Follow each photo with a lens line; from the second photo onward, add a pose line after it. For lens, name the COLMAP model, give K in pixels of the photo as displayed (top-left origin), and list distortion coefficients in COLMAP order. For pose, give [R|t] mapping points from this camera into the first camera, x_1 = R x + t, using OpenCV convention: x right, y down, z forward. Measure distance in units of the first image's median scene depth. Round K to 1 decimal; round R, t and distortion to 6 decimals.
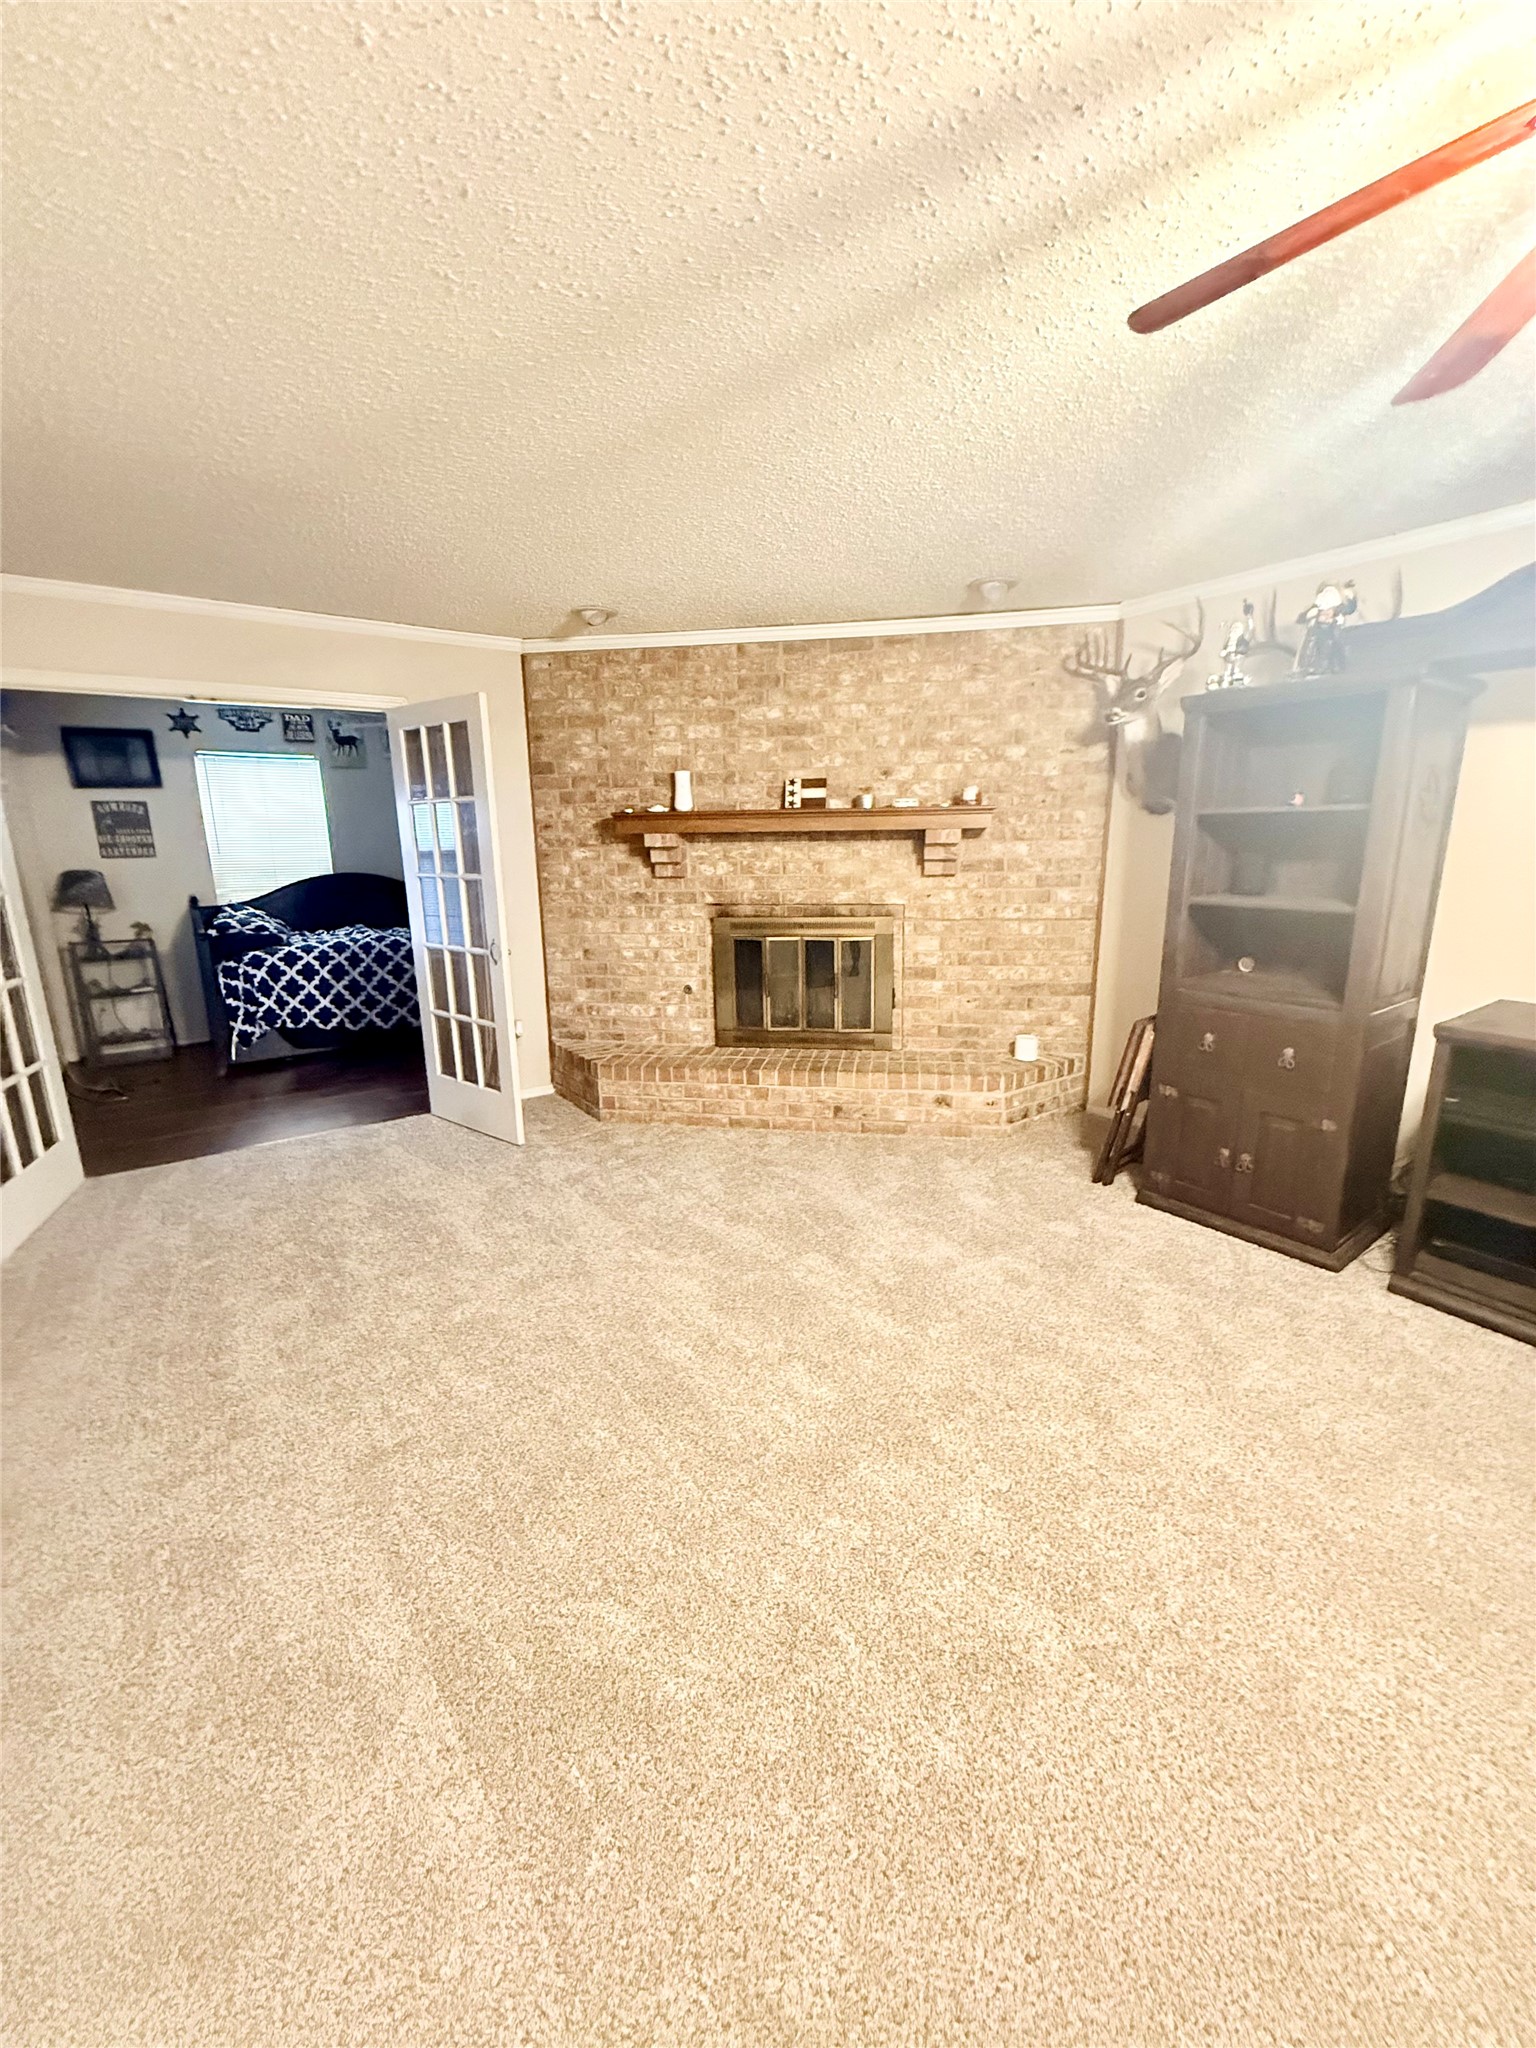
lens RADIAL K [[826.0, 0, 768.0], [0, 826.0, 1024.0], [0, 0, 1]] dist [0.000819, -0.000010]
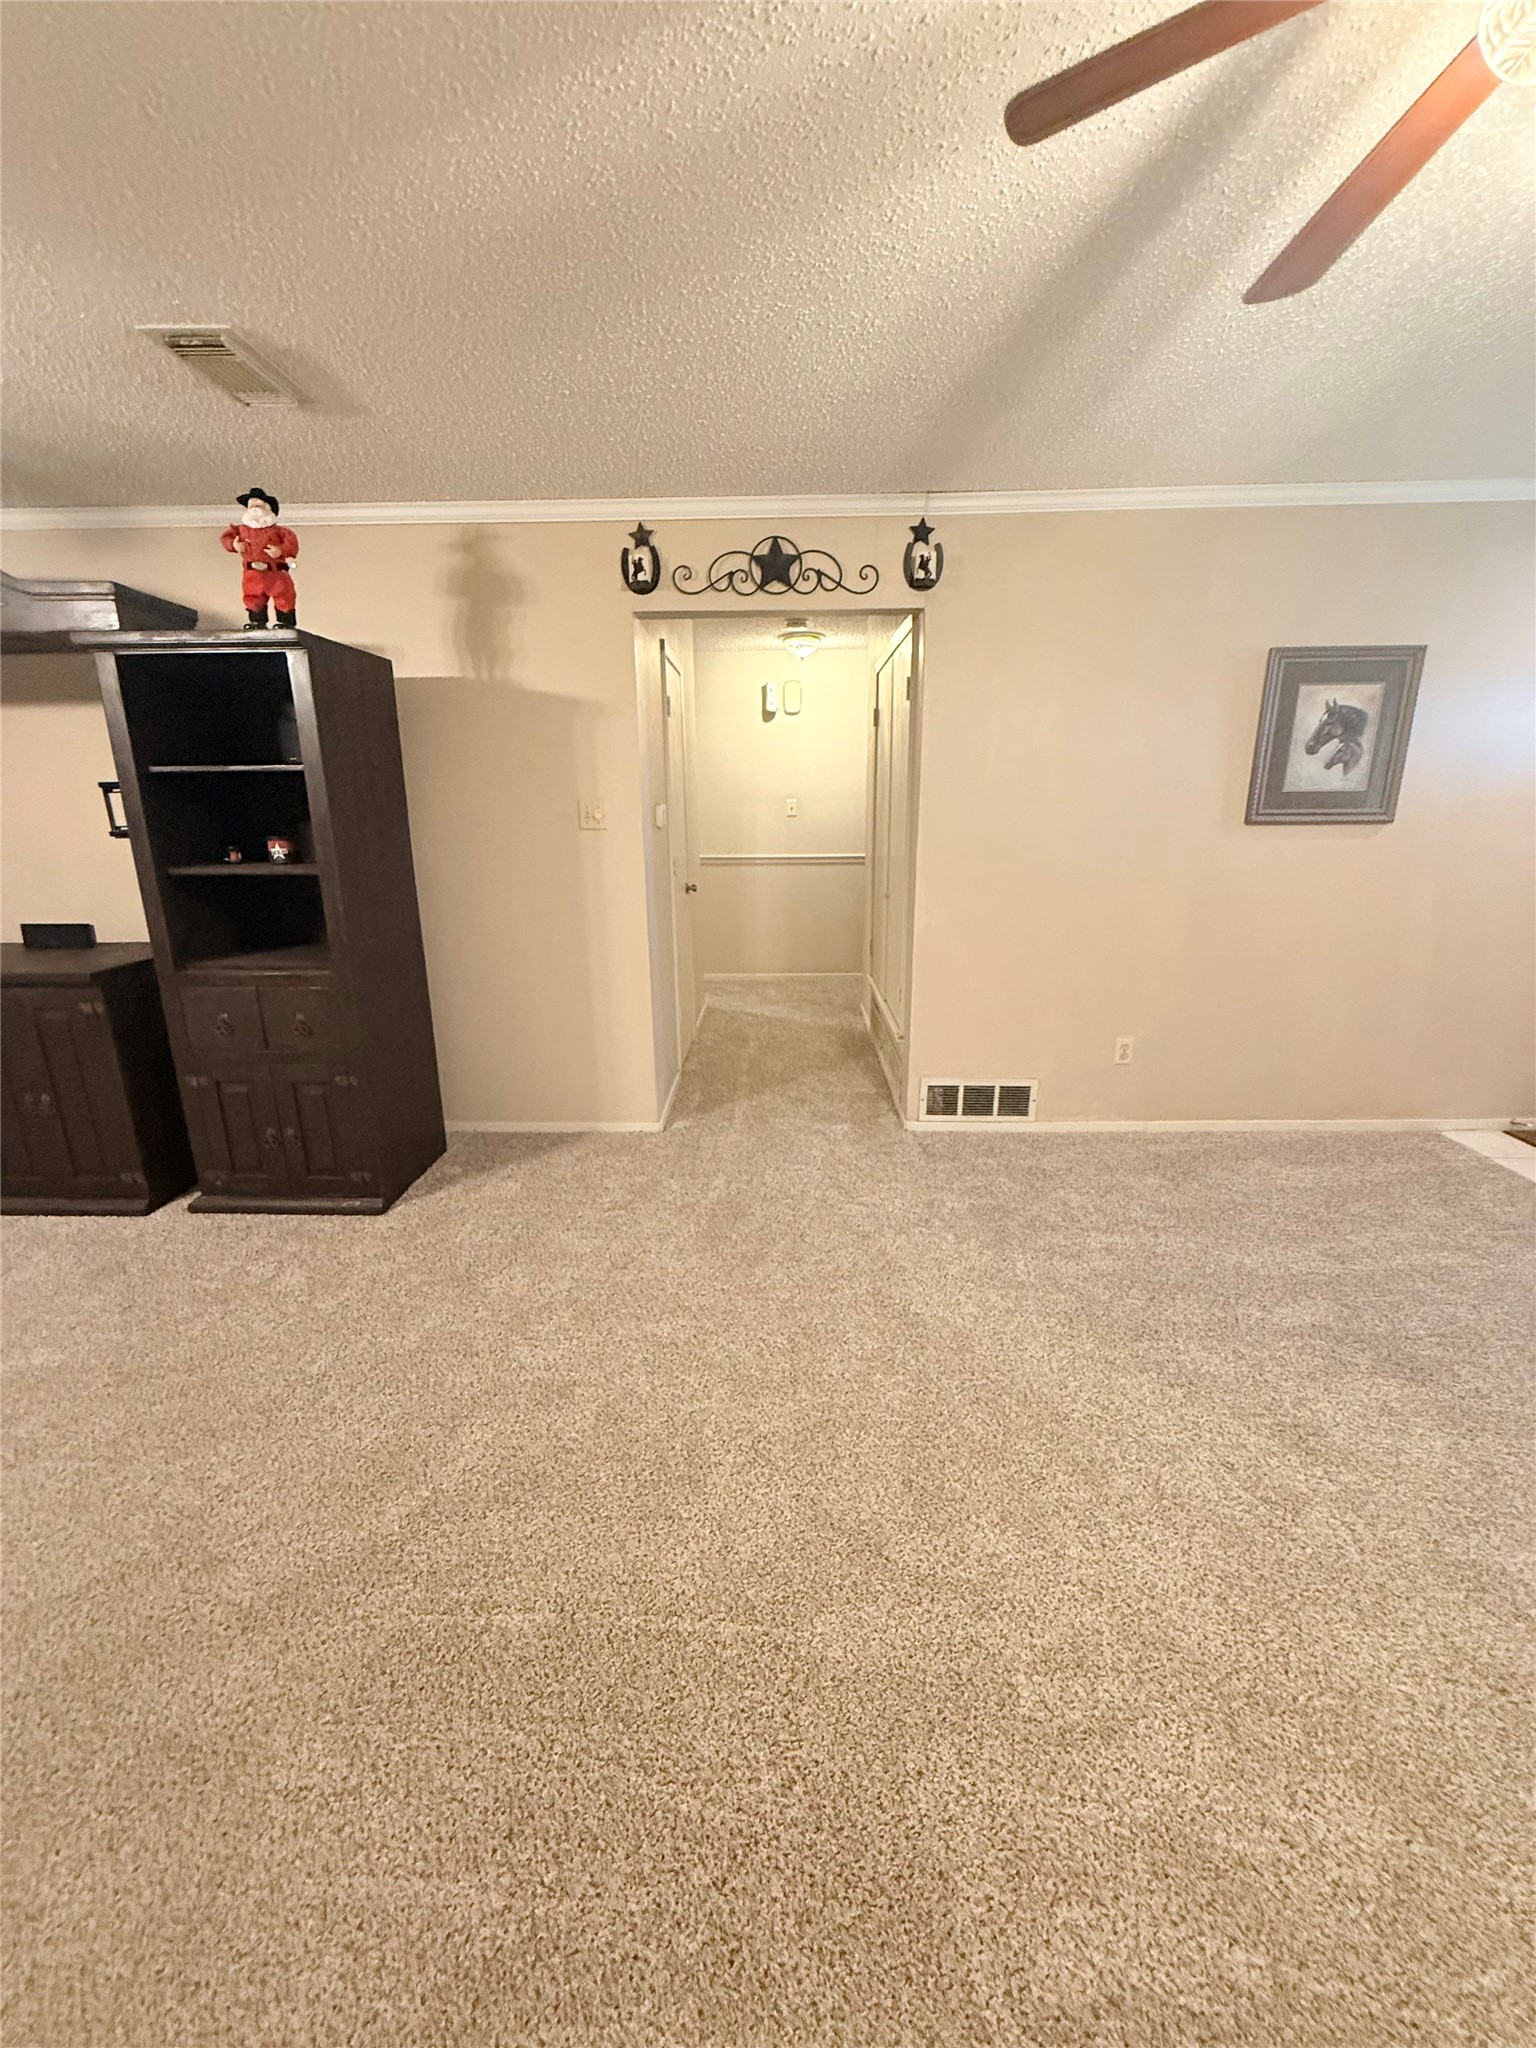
lens RADIAL K [[826.0, 0, 768.0], [0, 826.0, 1024.0], [0, 0, 1]] dist [0.000819, -0.000010]
pose [[0.594540, -0.206446, 0.777111, 0.345625], [0.189417, 0.975237, 0.114164, 0.080650], [-0.781437, 0.079323, 0.618922, -0.274085]]
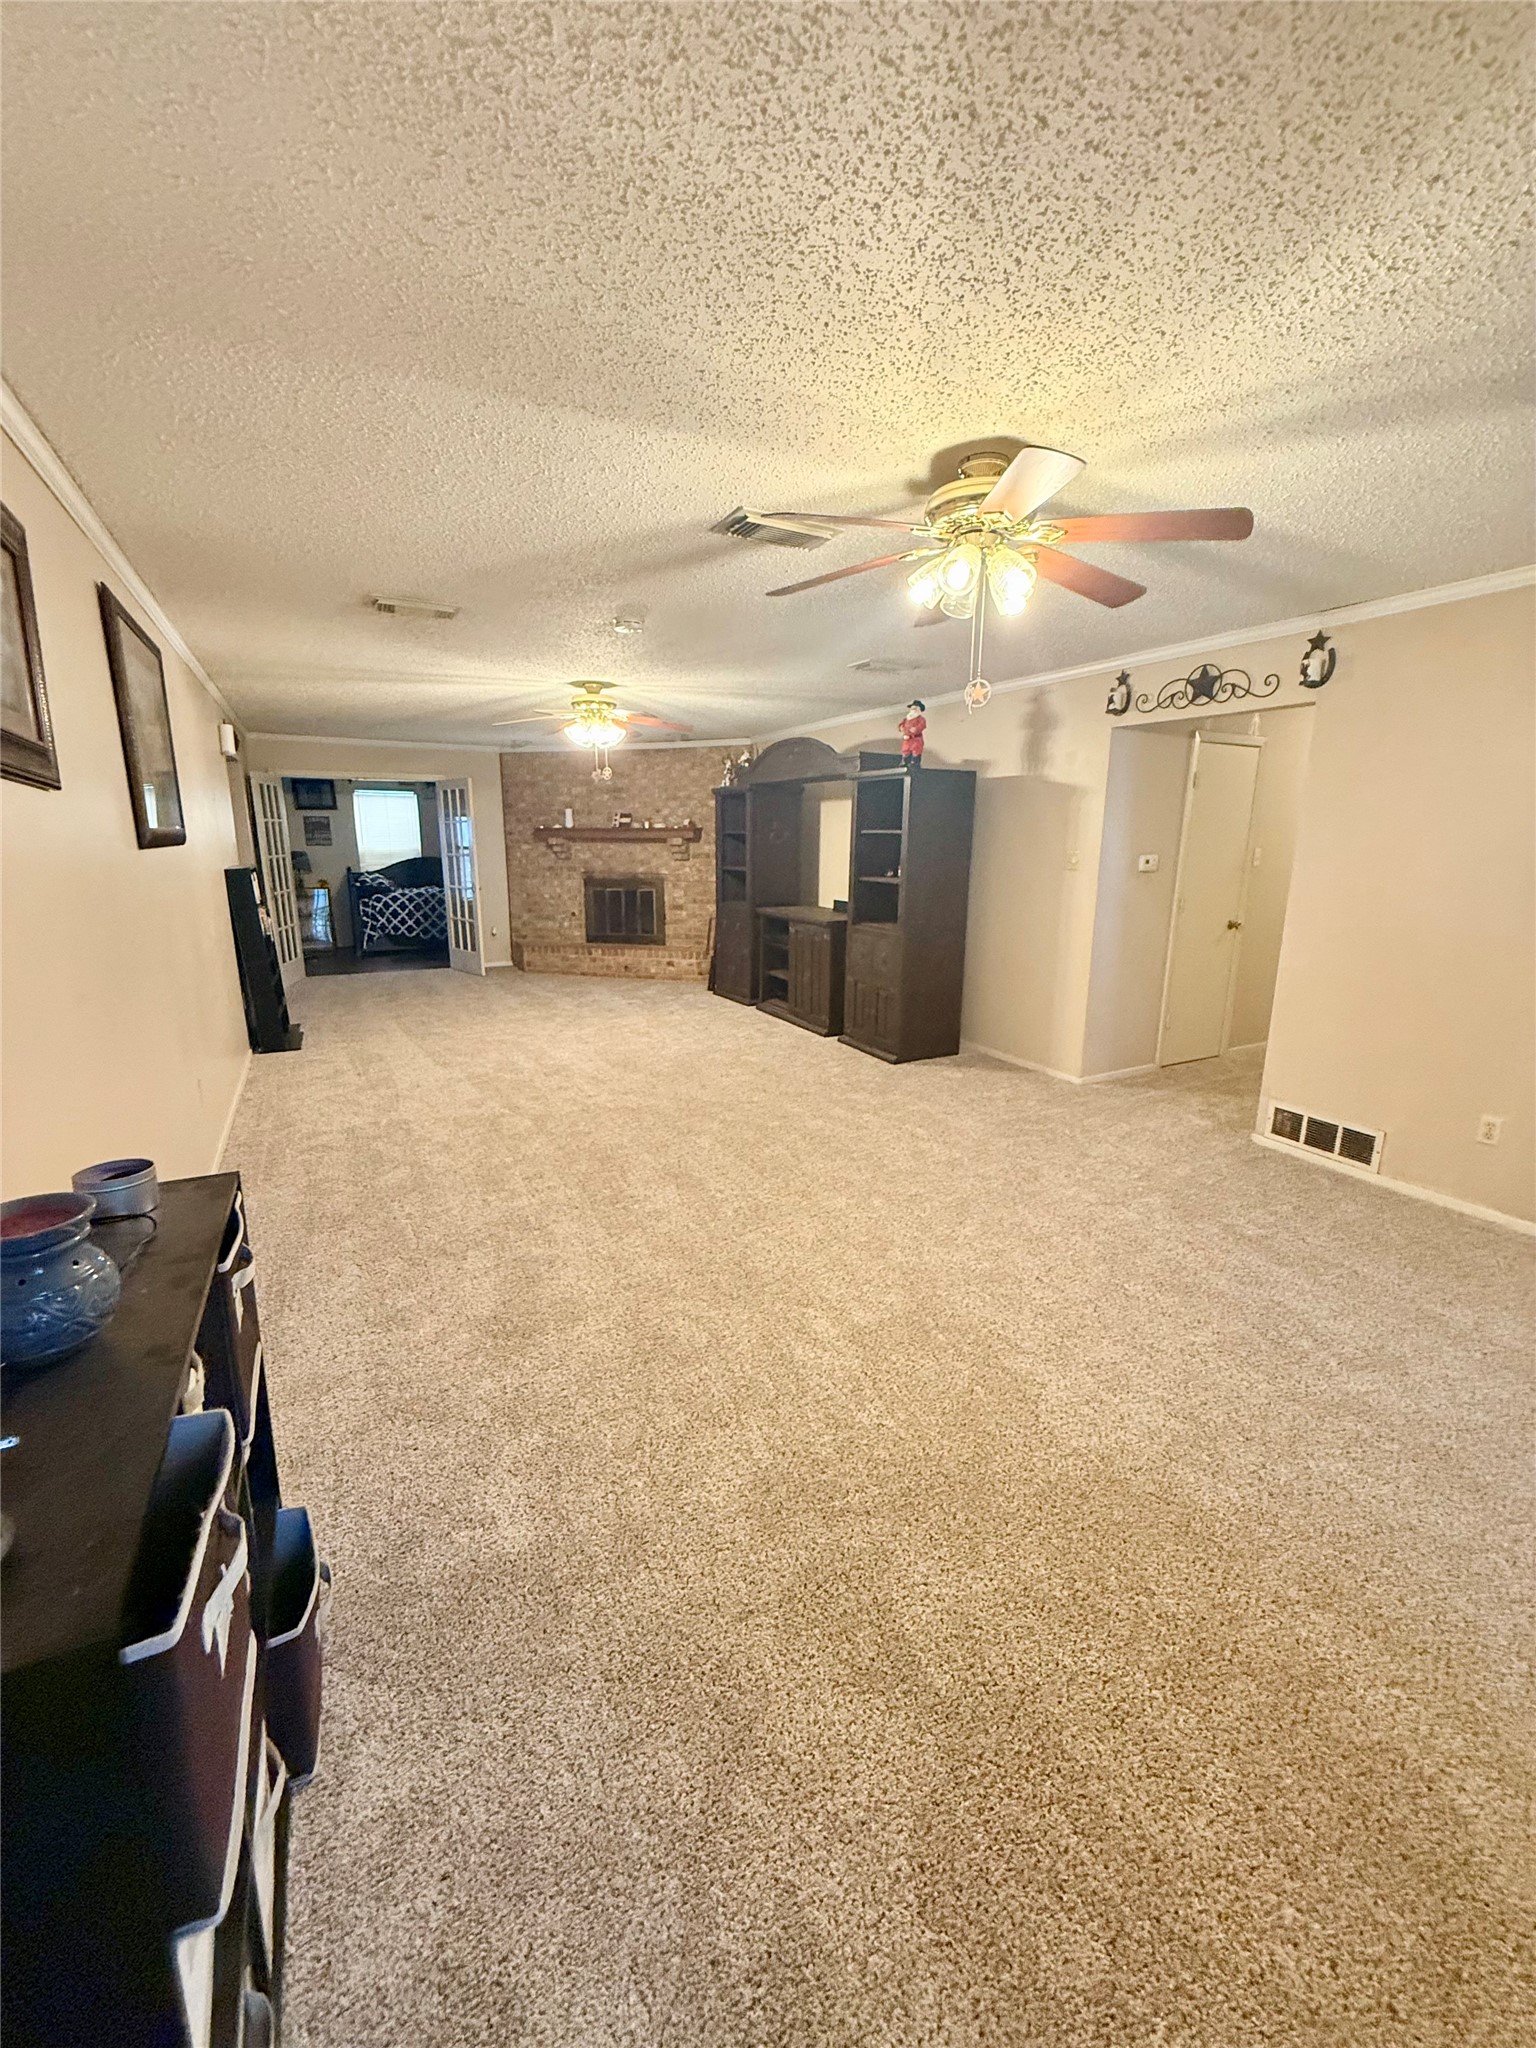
lens RADIAL K [[826.0, 0, 768.0], [0, 826.0, 1024.0], [0, 0, 1]] dist [0.000819, -0.000010]
pose [[0.991820, 0.045264, -0.119348, 0.663556], [-0.046413, 0.998899, -0.006865, 0.231019], [0.118906, 0.012348, 0.992829, -1.011615]]
